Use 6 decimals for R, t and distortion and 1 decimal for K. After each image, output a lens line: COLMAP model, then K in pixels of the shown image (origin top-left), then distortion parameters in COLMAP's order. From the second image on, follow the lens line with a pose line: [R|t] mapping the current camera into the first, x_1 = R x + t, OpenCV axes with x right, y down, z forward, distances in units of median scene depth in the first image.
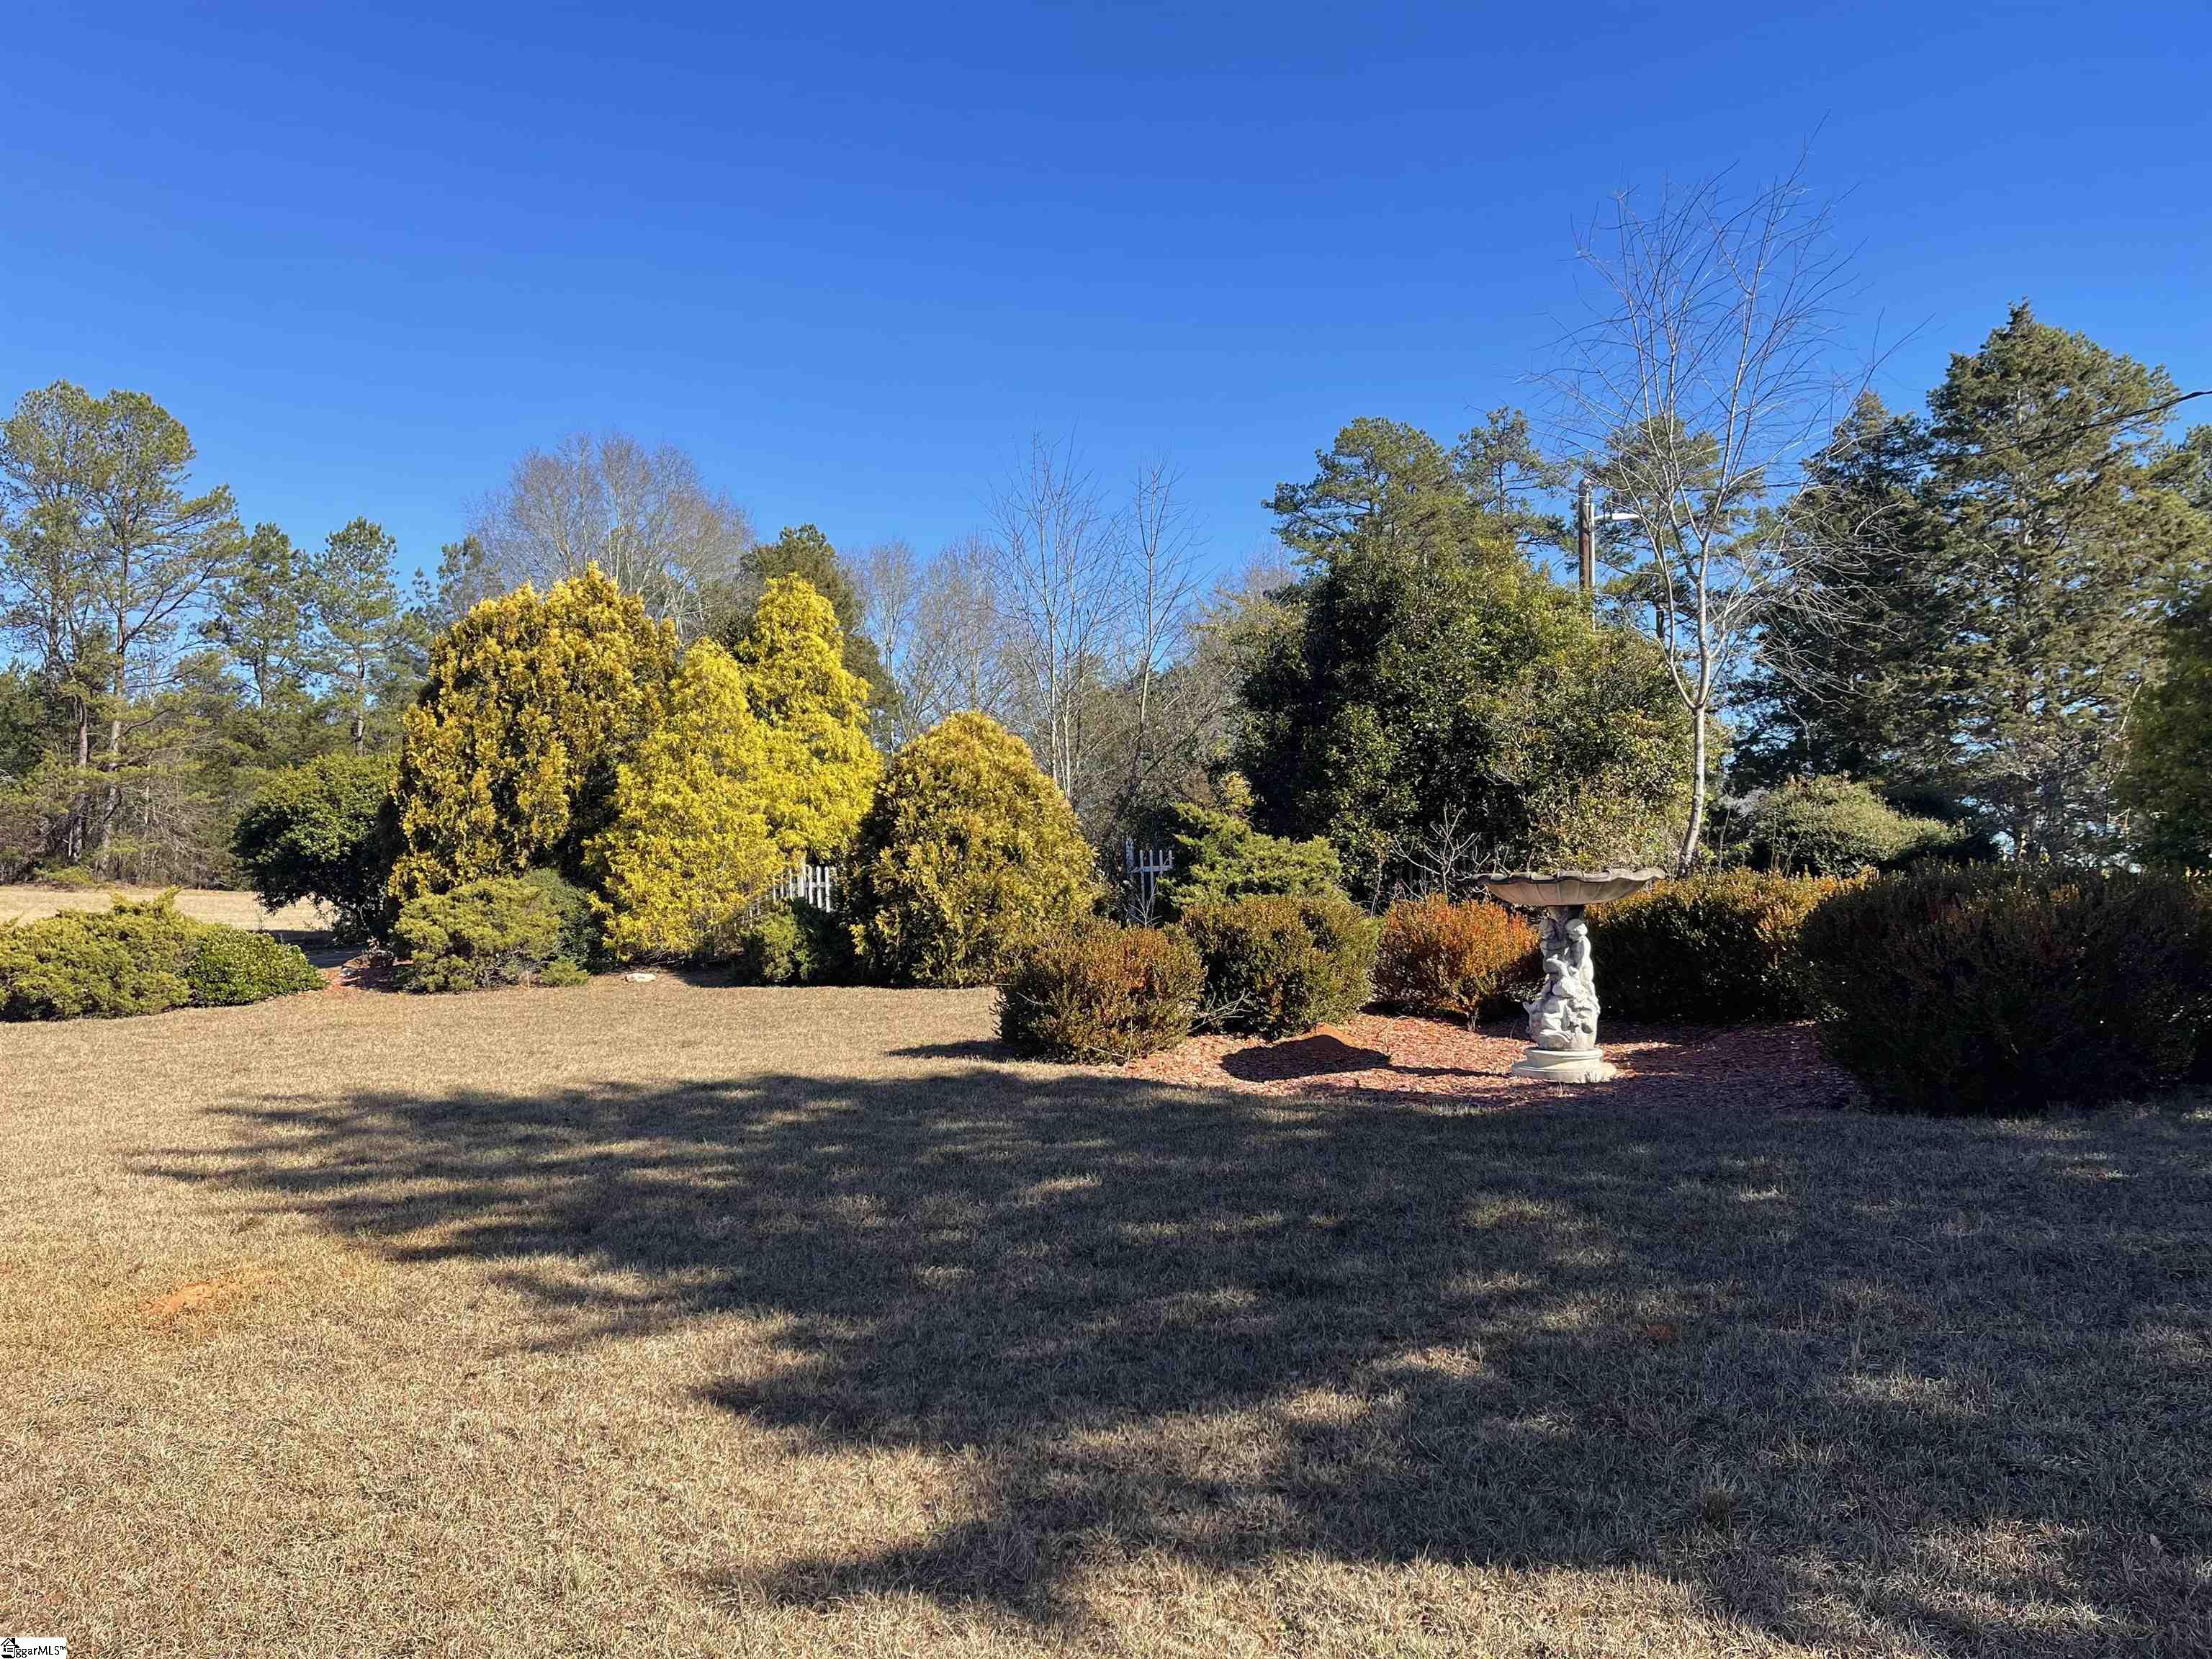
lens RADIAL K [[1622.9, 0, 1106.0], [0, 1622.9, 829.5], [0, 0, 1]] dist [0.084856, -0.107756]
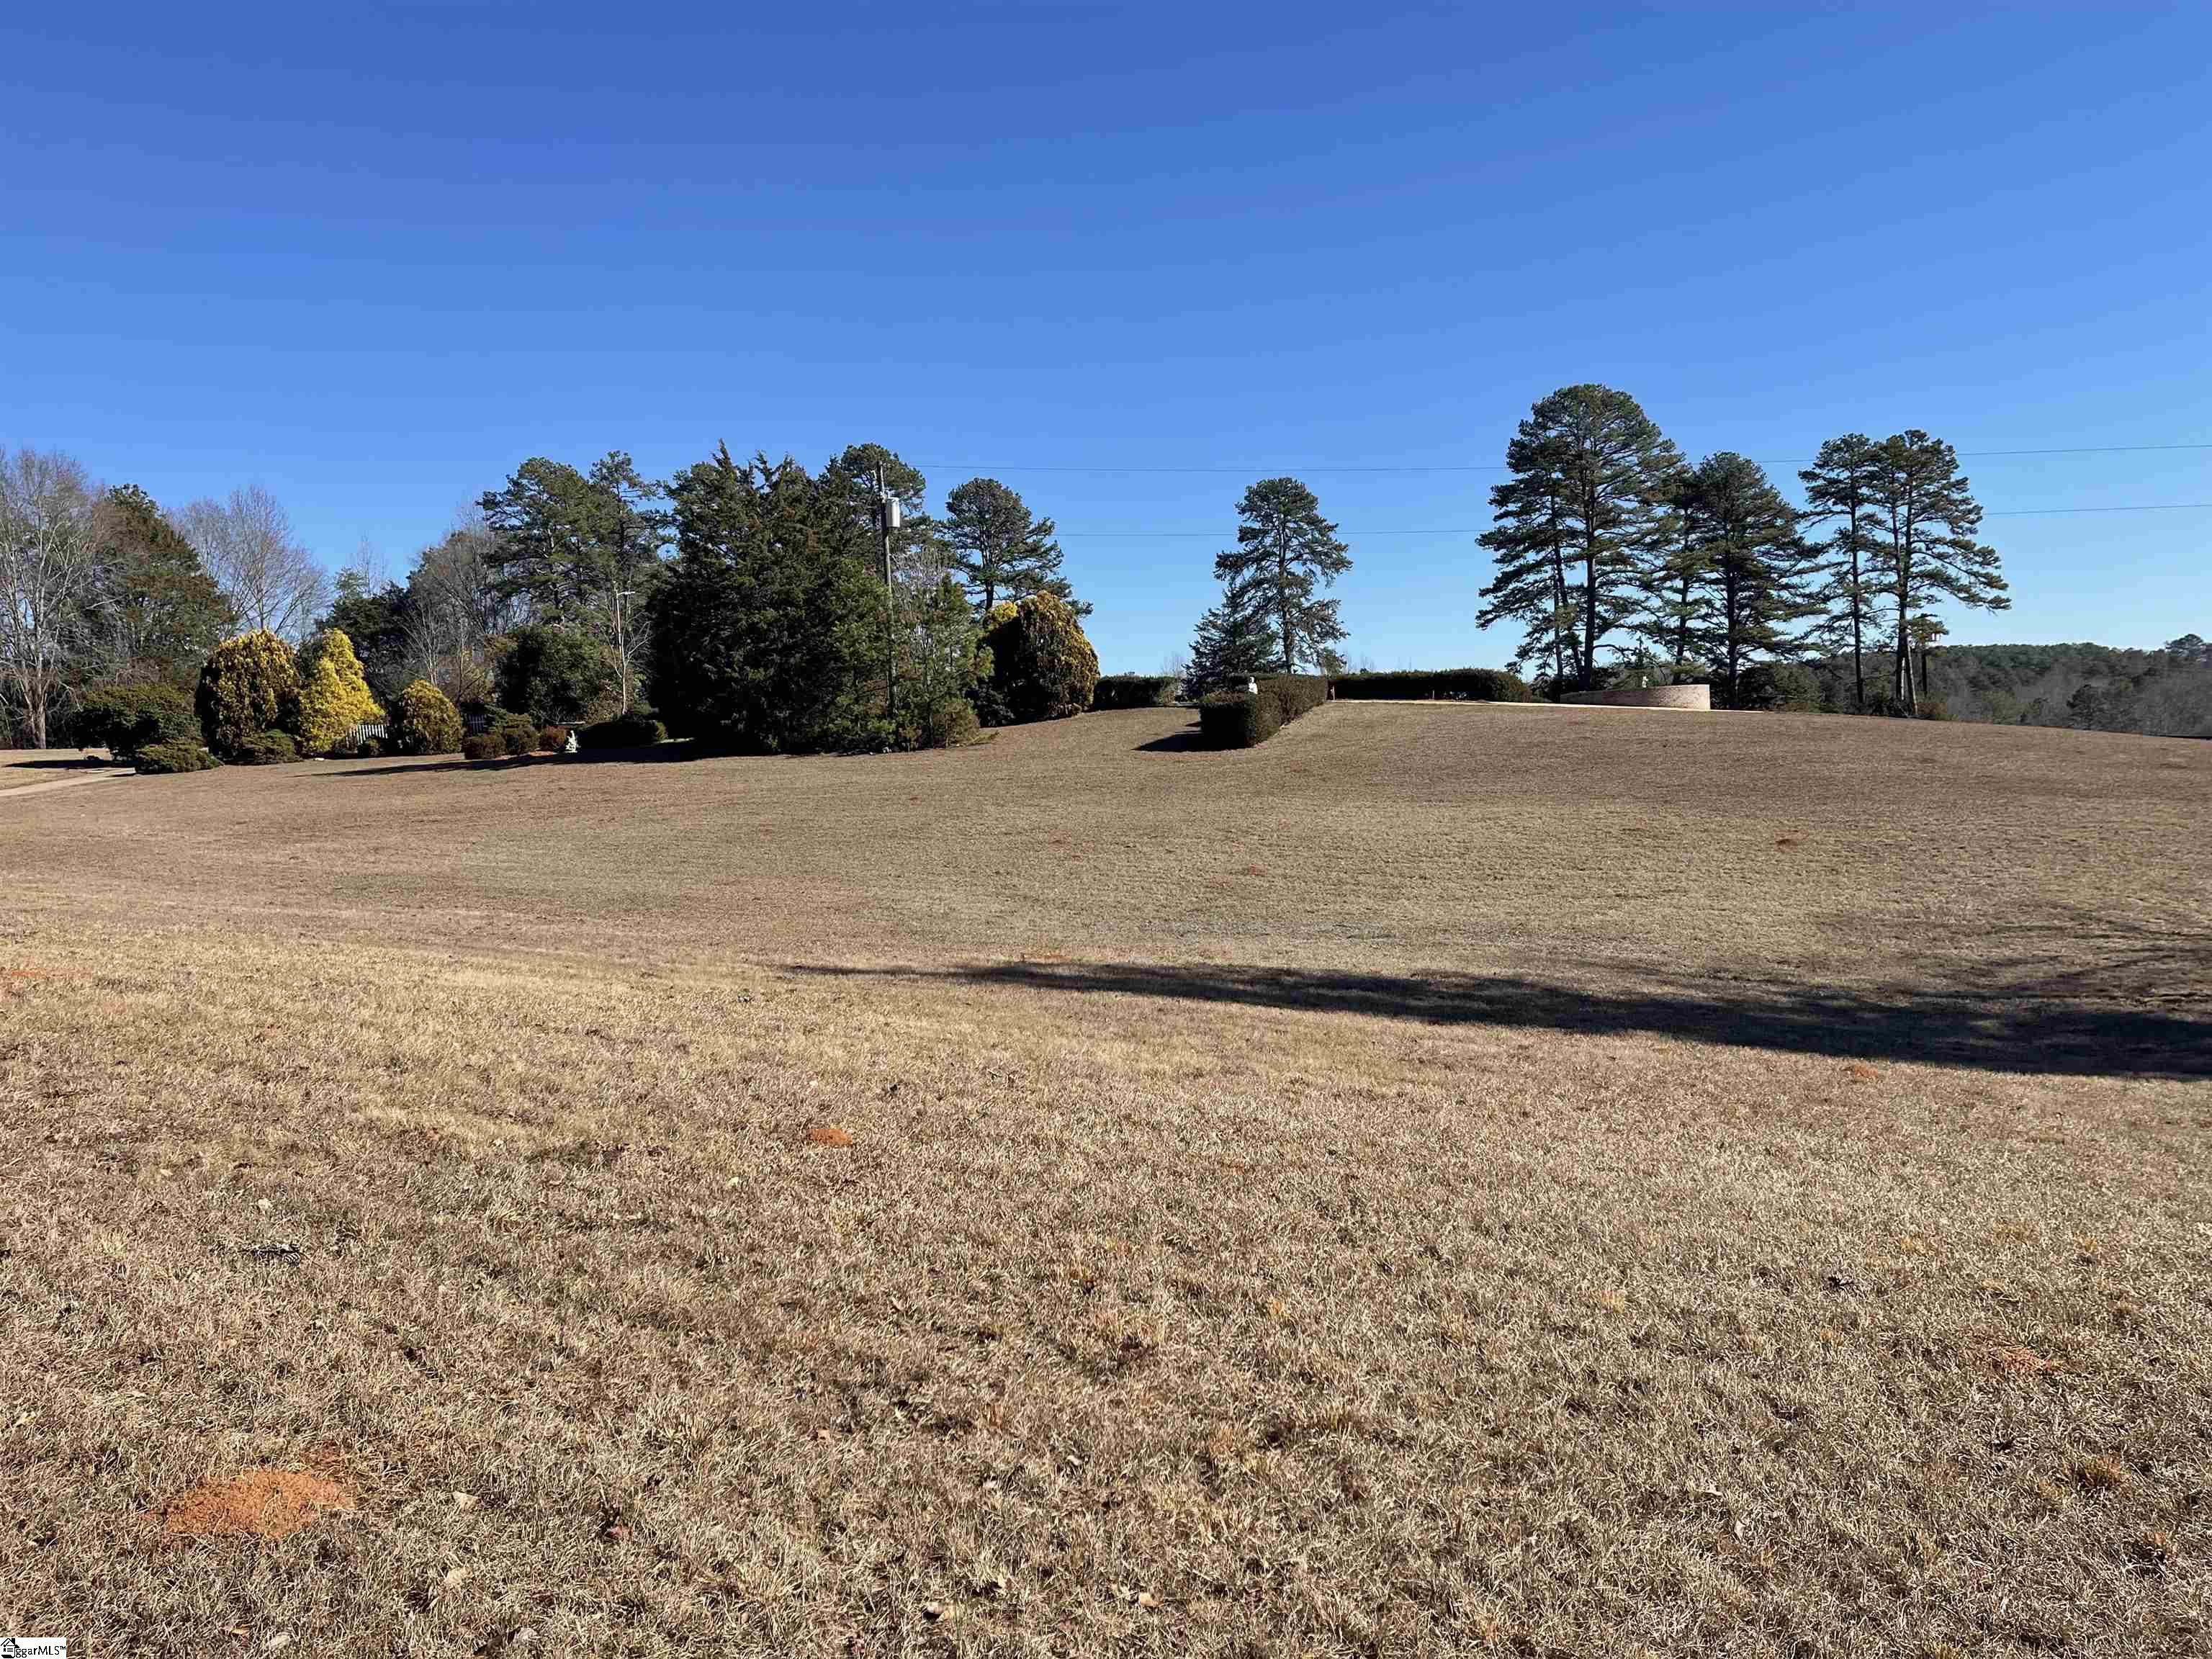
lens RADIAL K [[1622.9, 0, 1106.0], [0, 1622.9, 829.5], [0, 0, 1]] dist [0.084856, -0.107756]
pose [[0.890487, -0.067970, 0.449903, -0.378903], [0.020104, 0.993691, 0.110333, -0.112180], [-0.454564, -0.089205, 0.886236, -2.861837]]
